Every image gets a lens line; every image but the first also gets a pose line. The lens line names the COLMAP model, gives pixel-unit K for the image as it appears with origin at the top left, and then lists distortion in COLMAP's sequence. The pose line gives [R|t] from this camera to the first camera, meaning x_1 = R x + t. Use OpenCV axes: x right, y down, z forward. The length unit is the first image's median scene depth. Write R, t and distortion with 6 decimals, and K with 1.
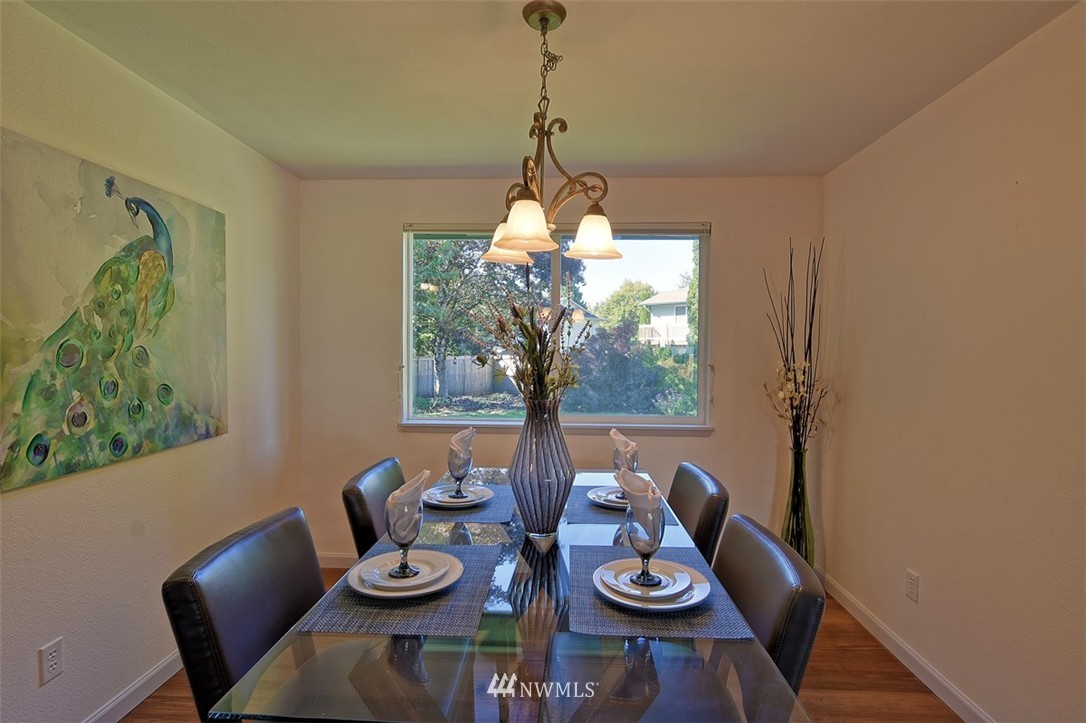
lens RADIAL K [[534.8, 0, 536.6], [0, 534.8, 362.8], [0, 0, 1]] dist [-0.029980, 0.010075]
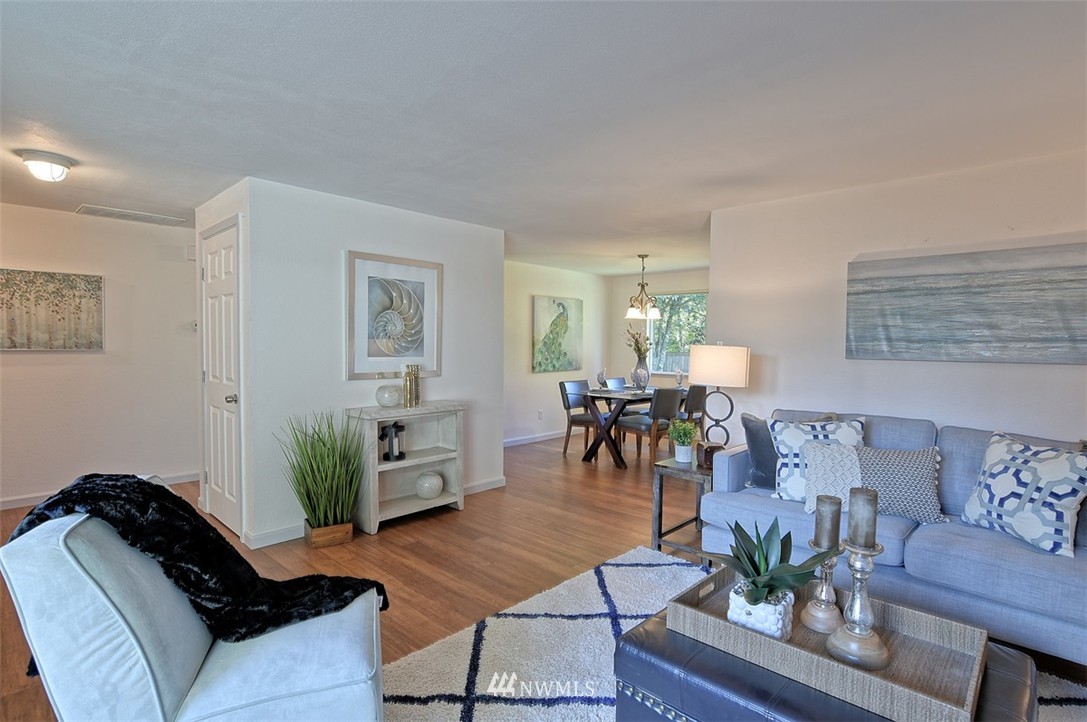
lens RADIAL K [[535.3, 0, 537.2], [0, 535.3, 365.9], [0, 0, 1]] dist [-0.029980, 0.010075]
pose [[0.759392, 0.029469, -0.649965, 1.678028], [-0.021965, 0.999565, 0.019657, 0.072479], [0.650262, -0.000650, 0.759710, -2.084855]]
